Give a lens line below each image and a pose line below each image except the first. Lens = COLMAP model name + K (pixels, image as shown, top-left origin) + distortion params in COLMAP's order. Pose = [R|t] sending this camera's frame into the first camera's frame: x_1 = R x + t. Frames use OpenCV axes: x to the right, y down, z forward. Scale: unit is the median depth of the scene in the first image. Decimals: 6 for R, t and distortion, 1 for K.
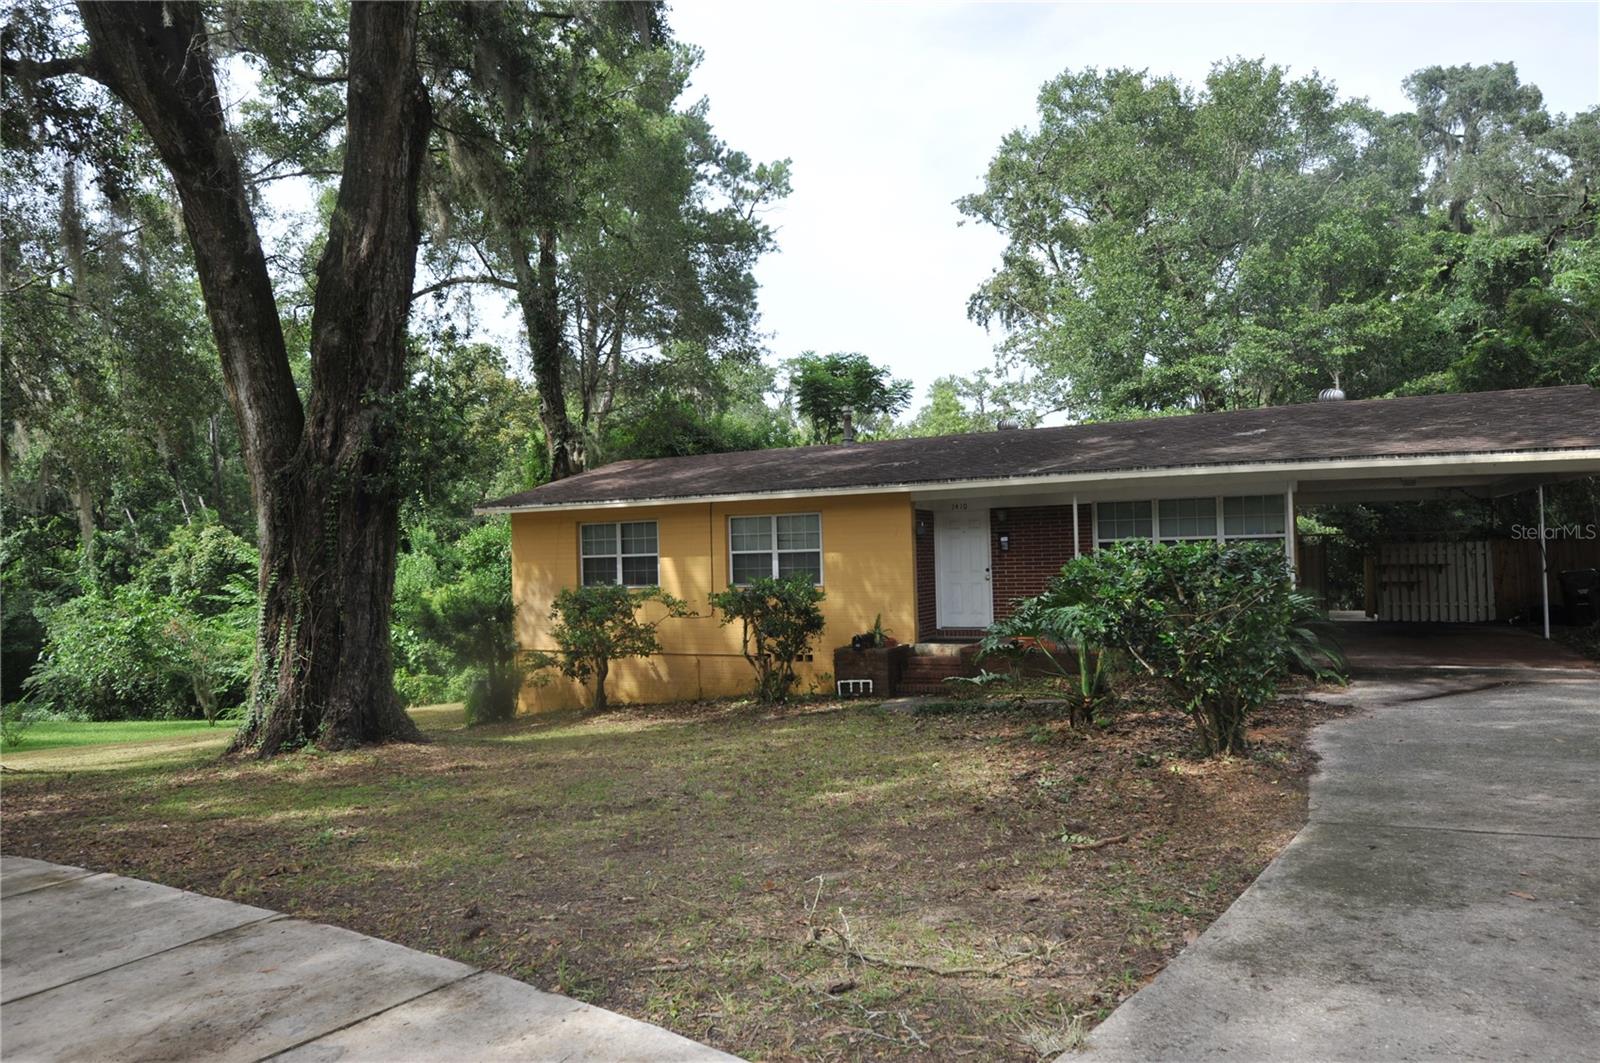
lens RADIAL K [[1013.9, 0, 824.1], [0, 1013.9, 536.6], [0, 0, 1]] dist [0.002467, 0.000227]
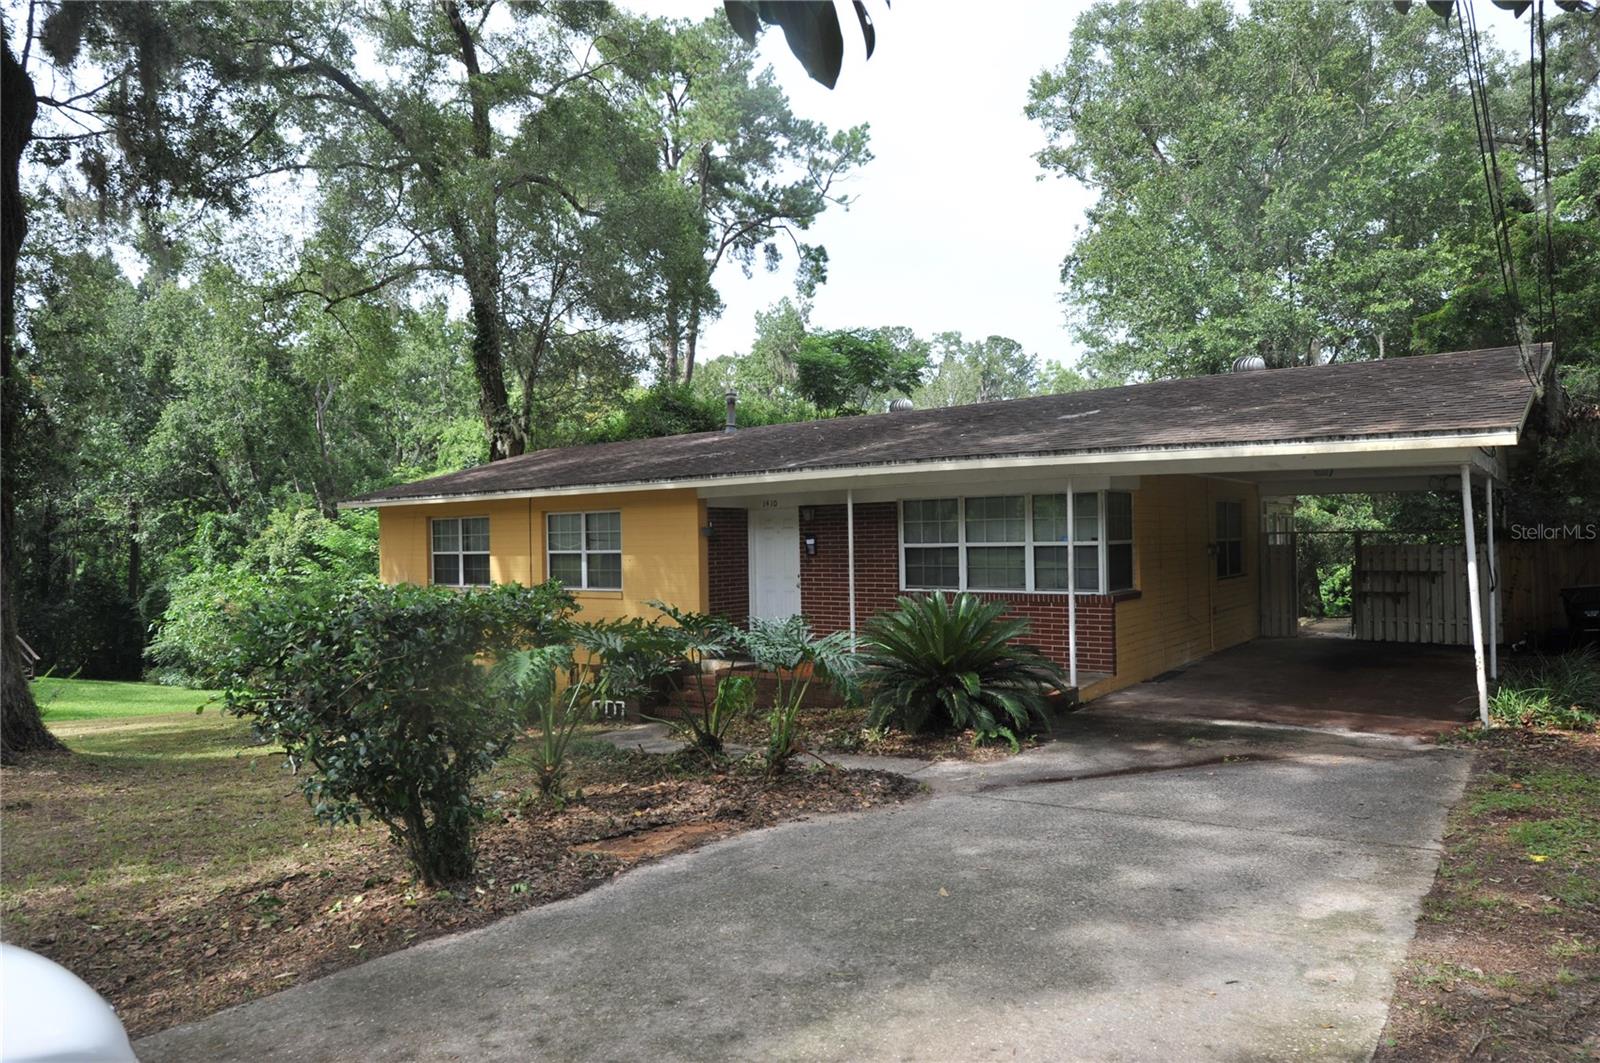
lens RADIAL K [[1014.8, 0, 800.0], [0, 1014.8, 531.5], [0, 0, 1]] dist [-0.003837, -0.002669]
pose [[0.977637, 0.005517, -0.210228, 0.158474], [-0.001330, 0.999798, 0.020056, -0.010589], [0.210296, -0.019328, 0.977447, 0.066370]]
